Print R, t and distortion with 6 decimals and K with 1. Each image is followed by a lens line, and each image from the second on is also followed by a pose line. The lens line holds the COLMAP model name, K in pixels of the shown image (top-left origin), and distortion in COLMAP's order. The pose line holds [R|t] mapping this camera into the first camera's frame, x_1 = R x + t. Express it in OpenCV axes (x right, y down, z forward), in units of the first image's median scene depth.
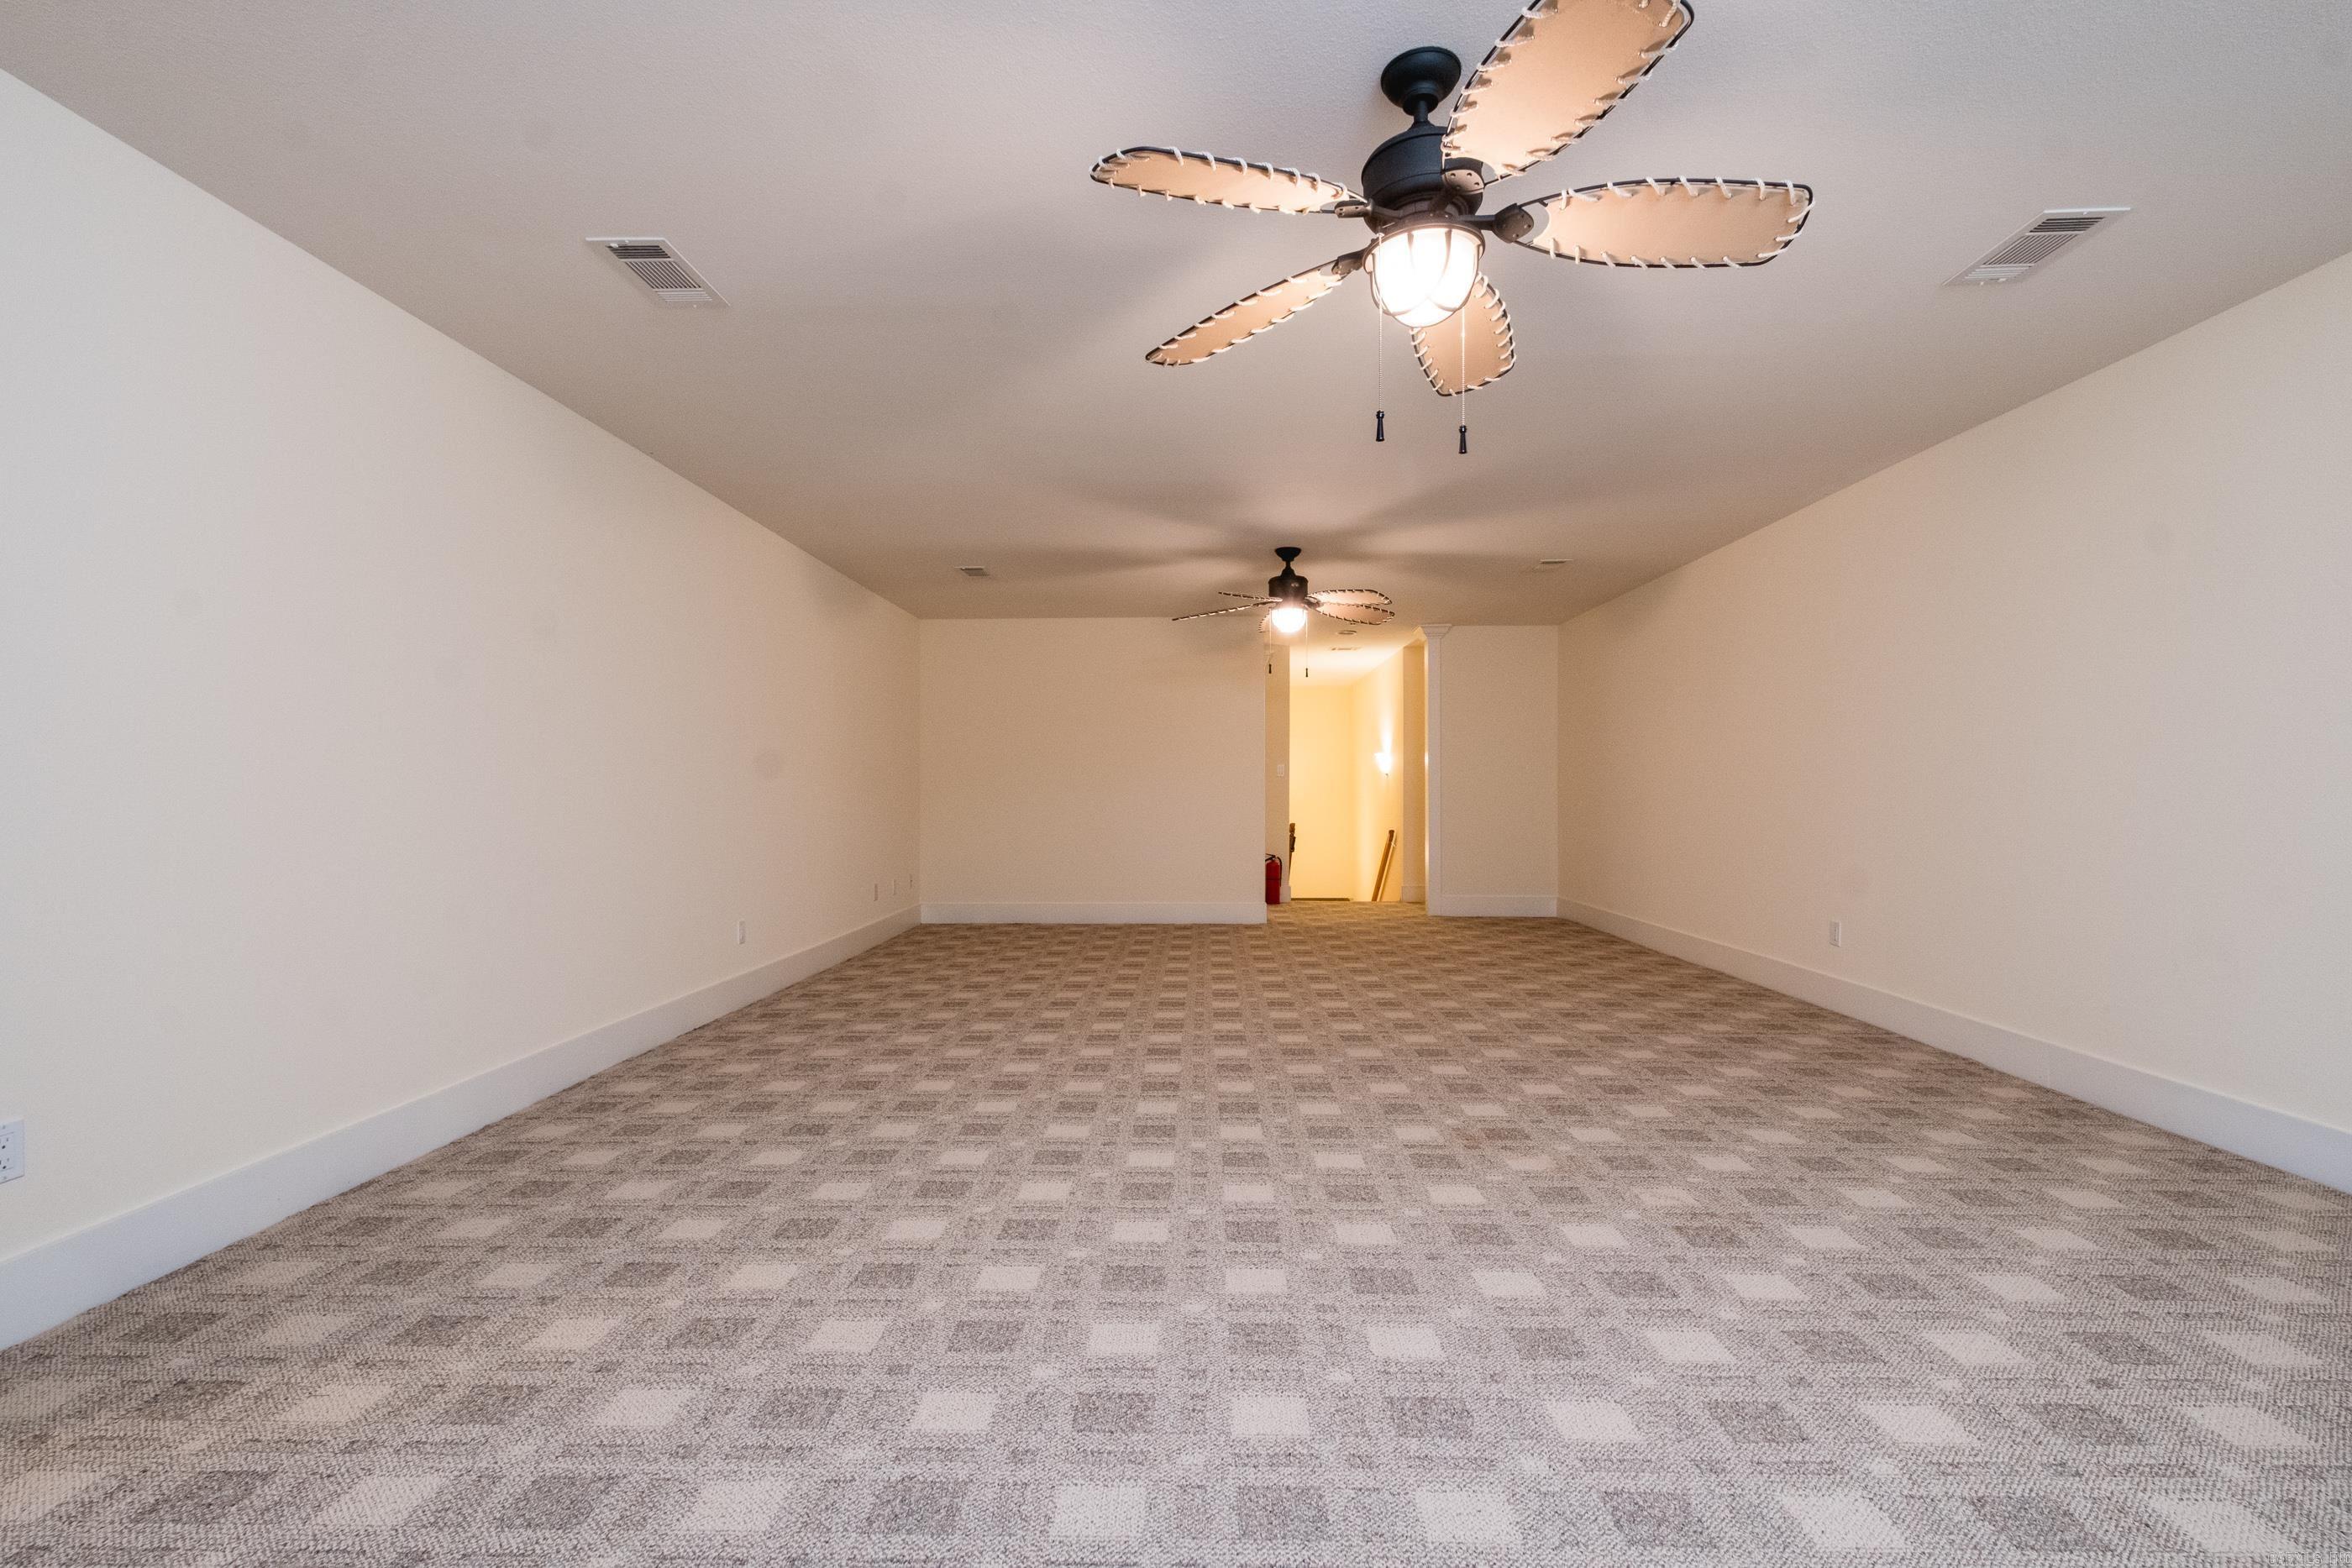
lens RADIAL K [[1018.2, 0, 1176.0], [0, 1018.2, 784.0], [0, 0, 1]] dist [-0.001134, -0.000345]
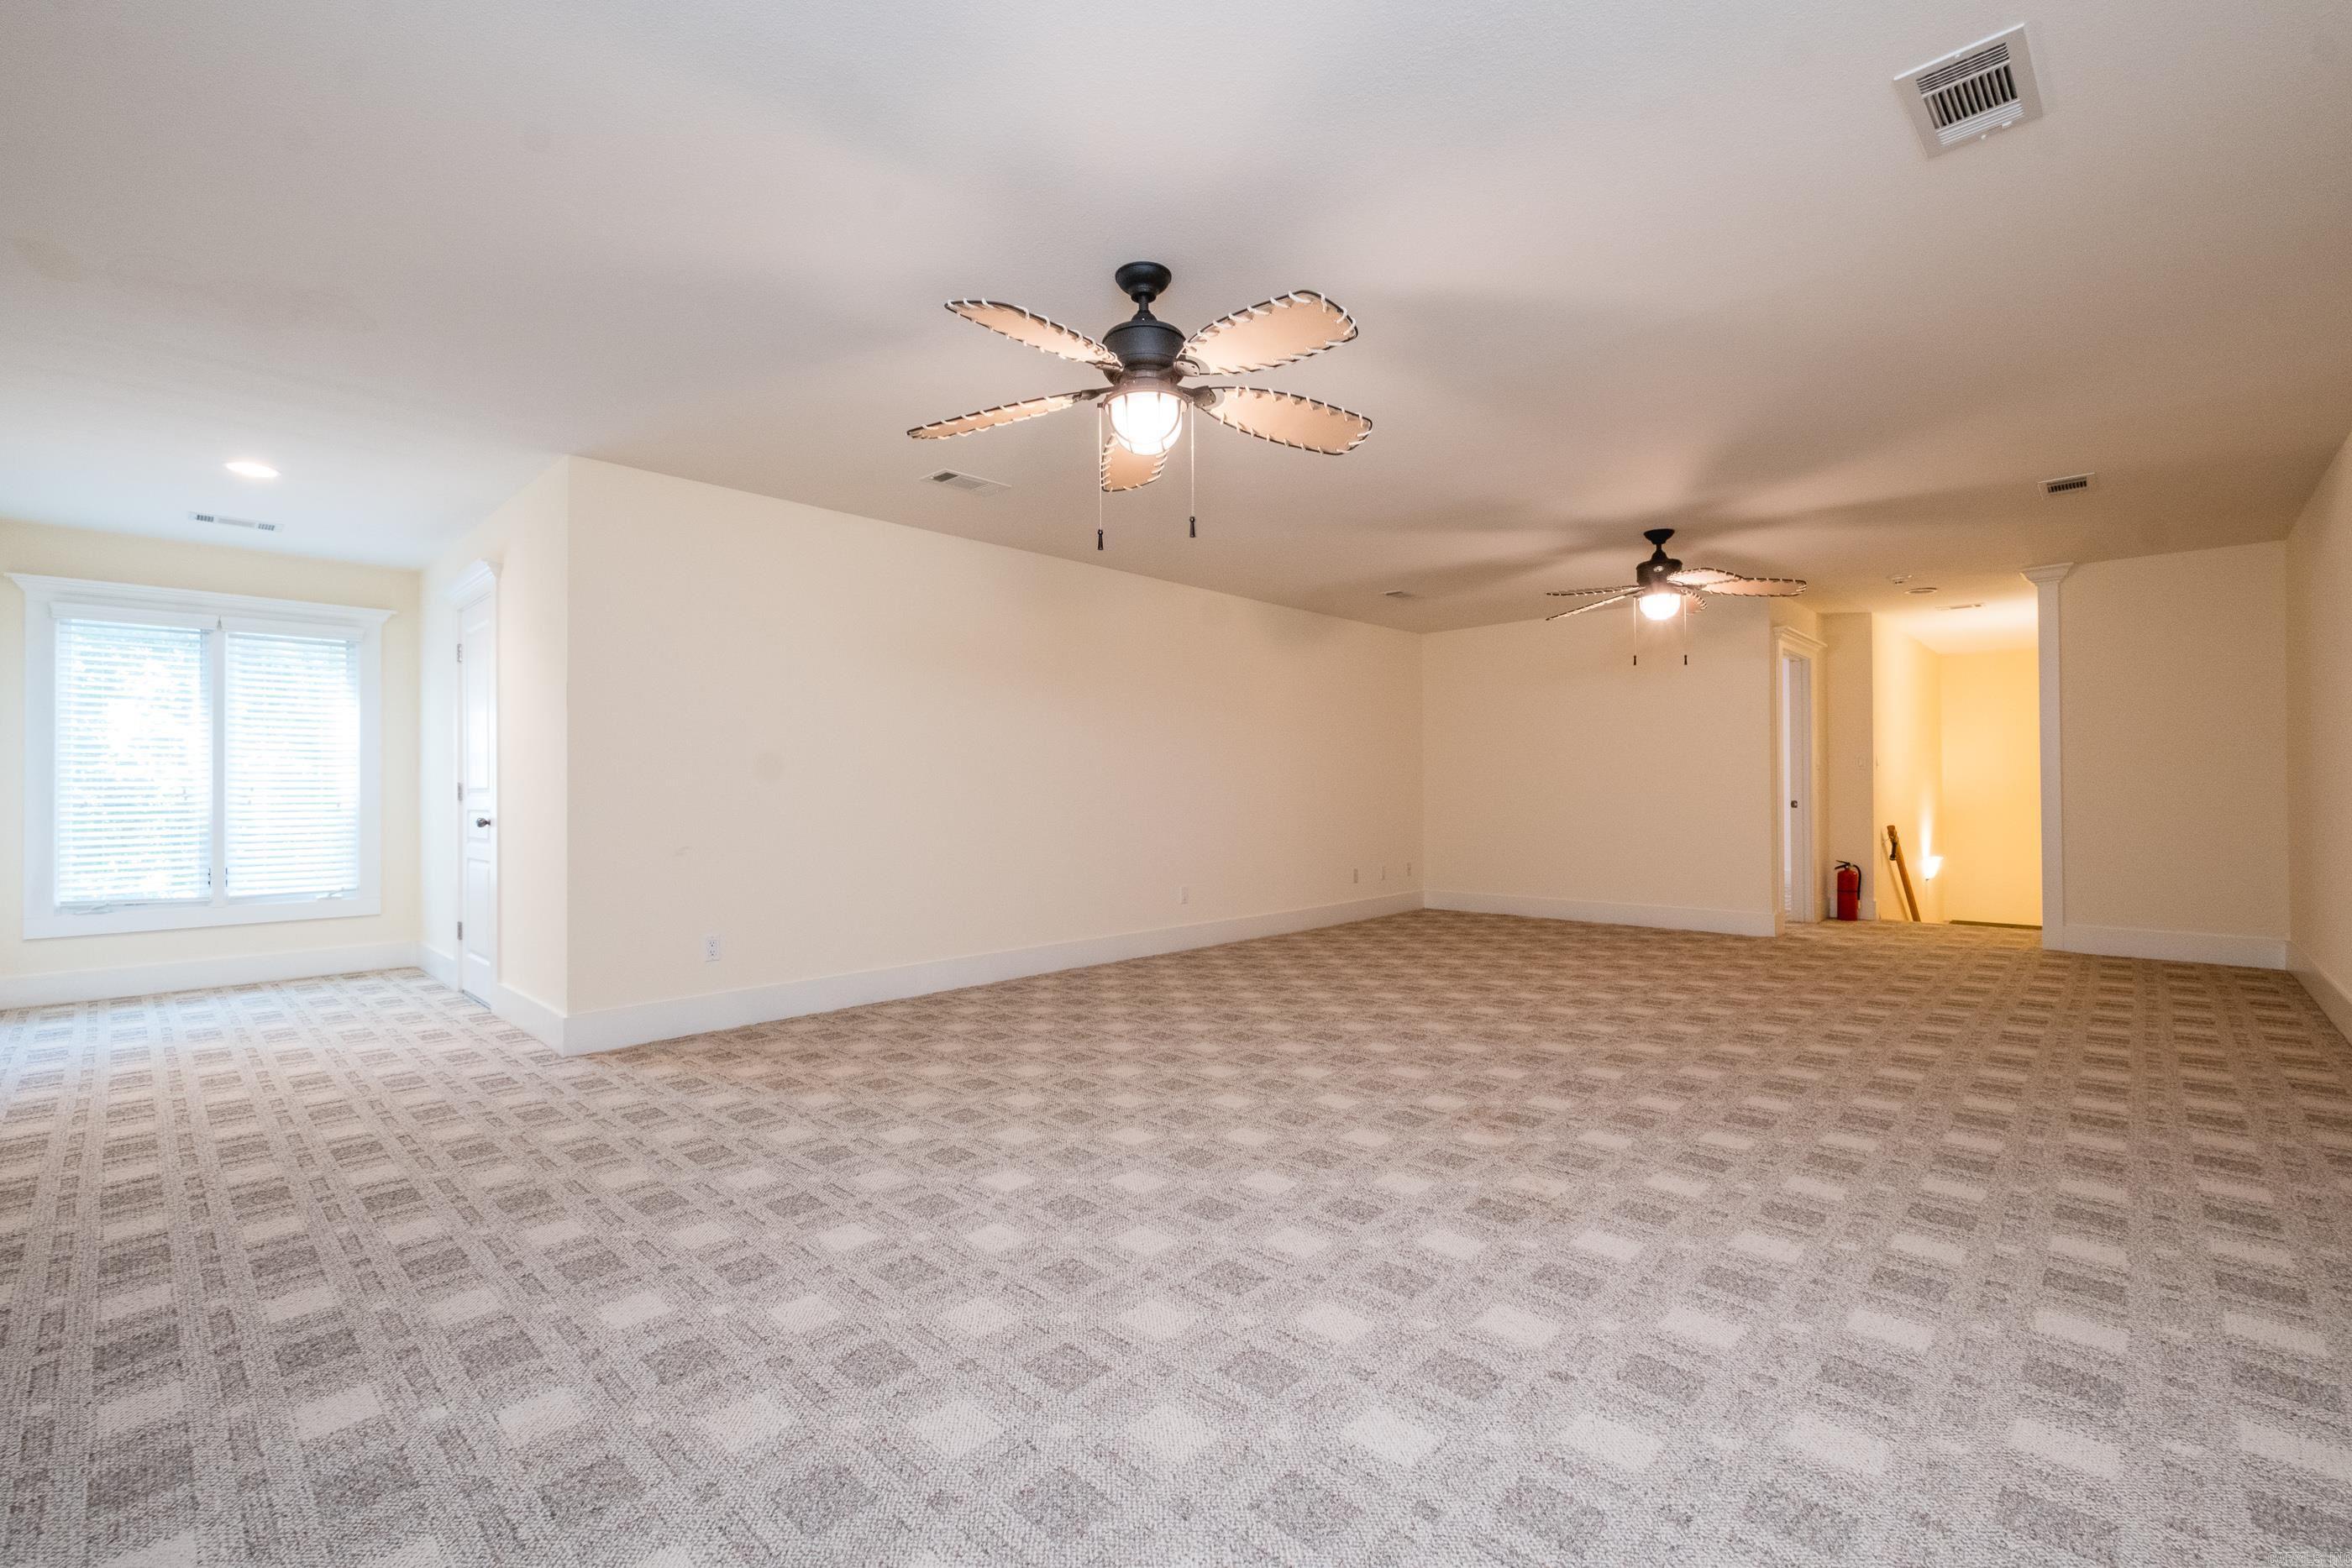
lens RADIAL K [[1018.2, 0, 1176.0], [0, 1018.2, 784.0], [0, 0, 1]] dist [-0.001134, -0.000345]
pose [[0.737852, -0.007158, -0.674924, 0.734438], [0.009393, 0.999956, -0.000336, -0.001384], [0.674897, -0.006091, 0.737887, -0.001456]]
